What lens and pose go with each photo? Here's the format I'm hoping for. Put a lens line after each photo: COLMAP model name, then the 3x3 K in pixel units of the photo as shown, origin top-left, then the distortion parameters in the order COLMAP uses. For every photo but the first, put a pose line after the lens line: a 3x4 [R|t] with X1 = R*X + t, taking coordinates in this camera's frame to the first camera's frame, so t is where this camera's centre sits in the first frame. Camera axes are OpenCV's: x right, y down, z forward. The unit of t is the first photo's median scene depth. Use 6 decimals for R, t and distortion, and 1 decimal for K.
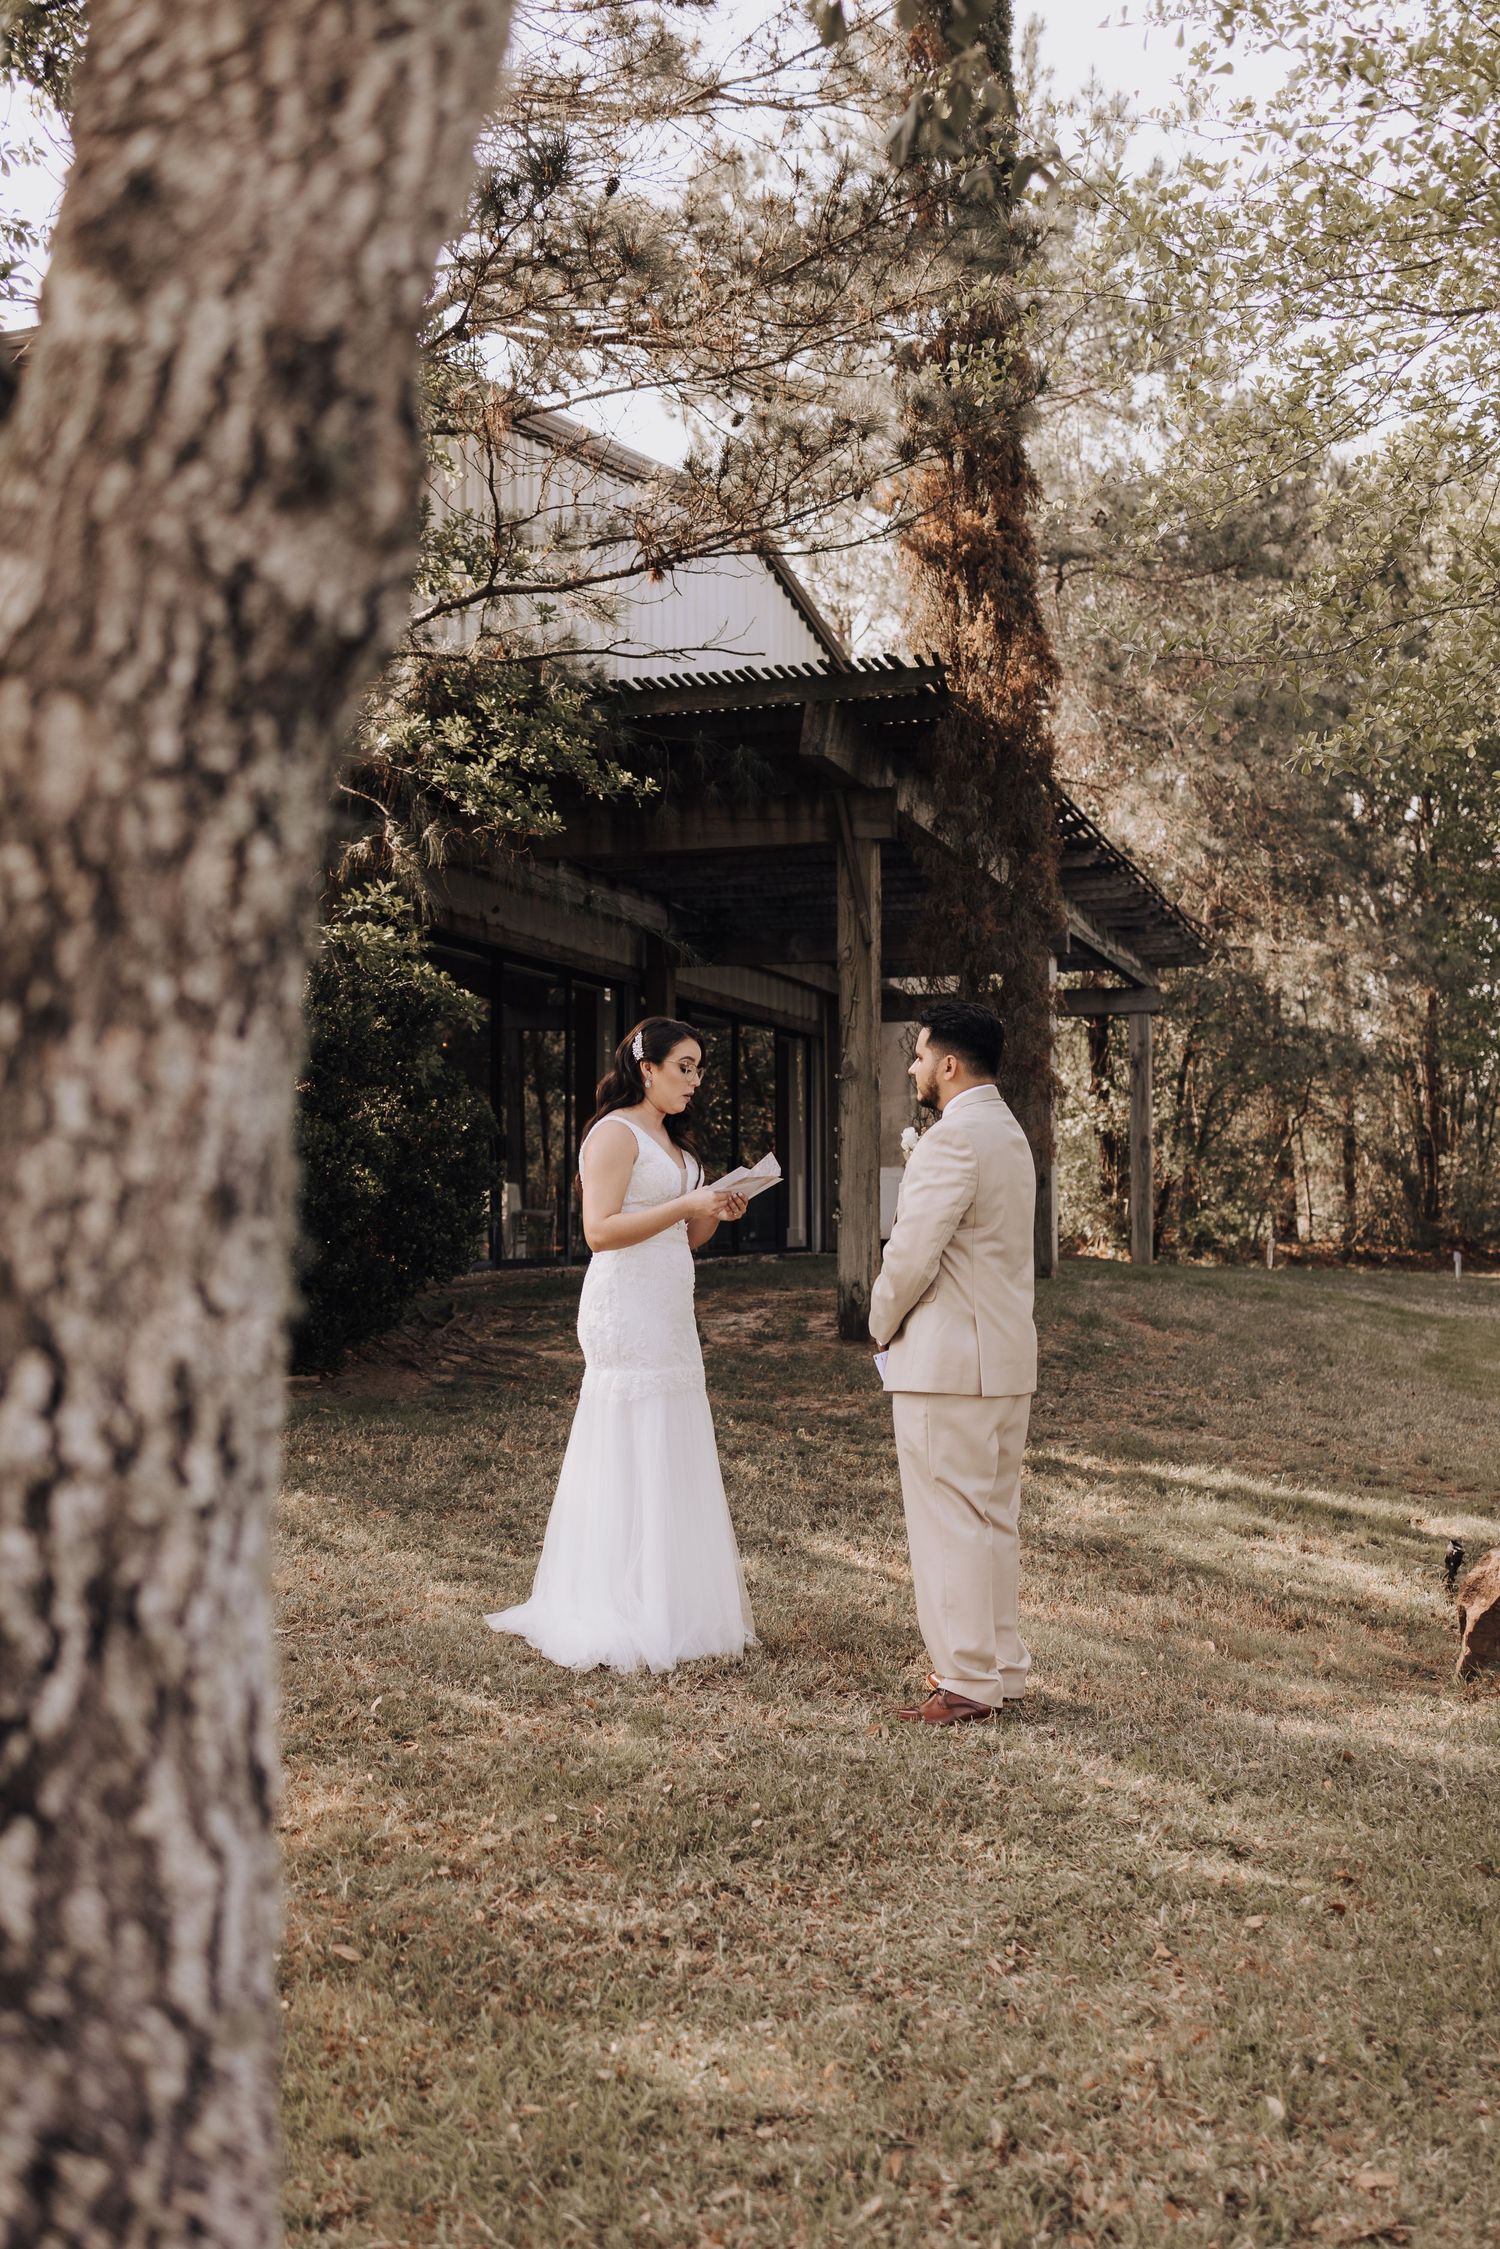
lens RADIAL K [[2260.8, 0, 749.0], [0, 2260.8, 1179.5], [0, 0, 1]] dist [-0.004006, -0.003005]
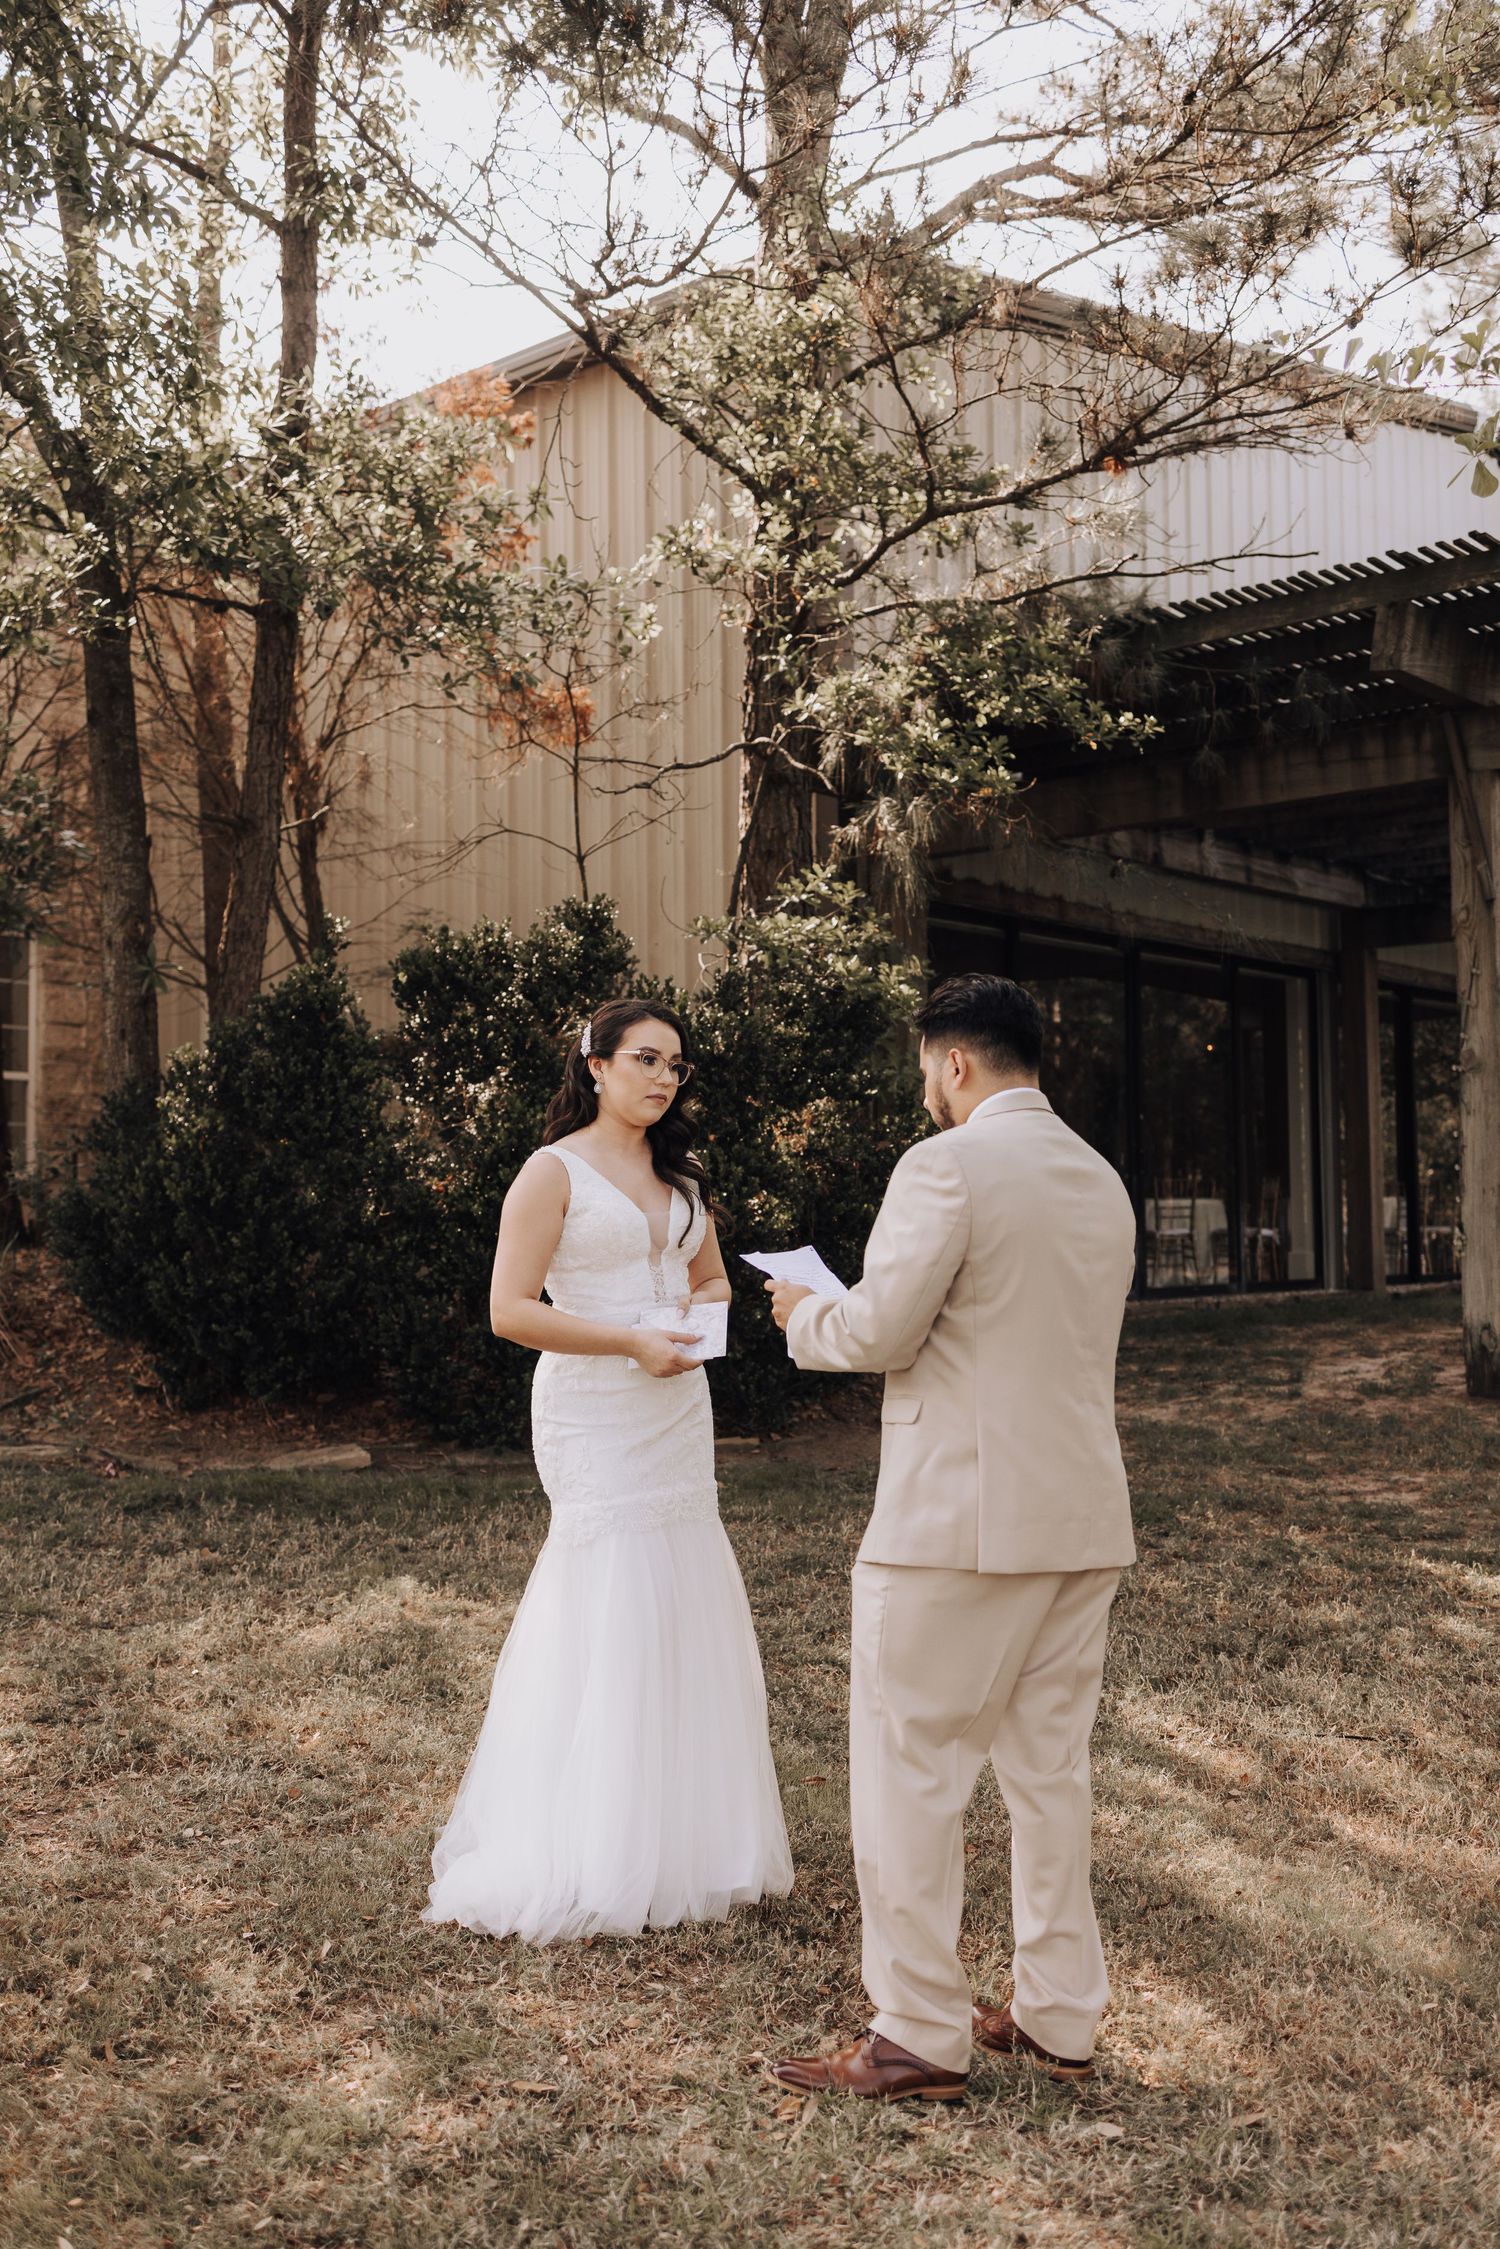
lens RADIAL K [[2266.4, 0, 750.0], [0, 2266.4, 1124.5], [0, 0, 1]] dist [0.073215, -0.003885]
pose [[0.920795, -0.026097, -0.389173, 0.130029], [0.014963, 0.999388, -0.031613, -0.003631], [0.389760, 0.023286, 0.920622, 0.162441]]
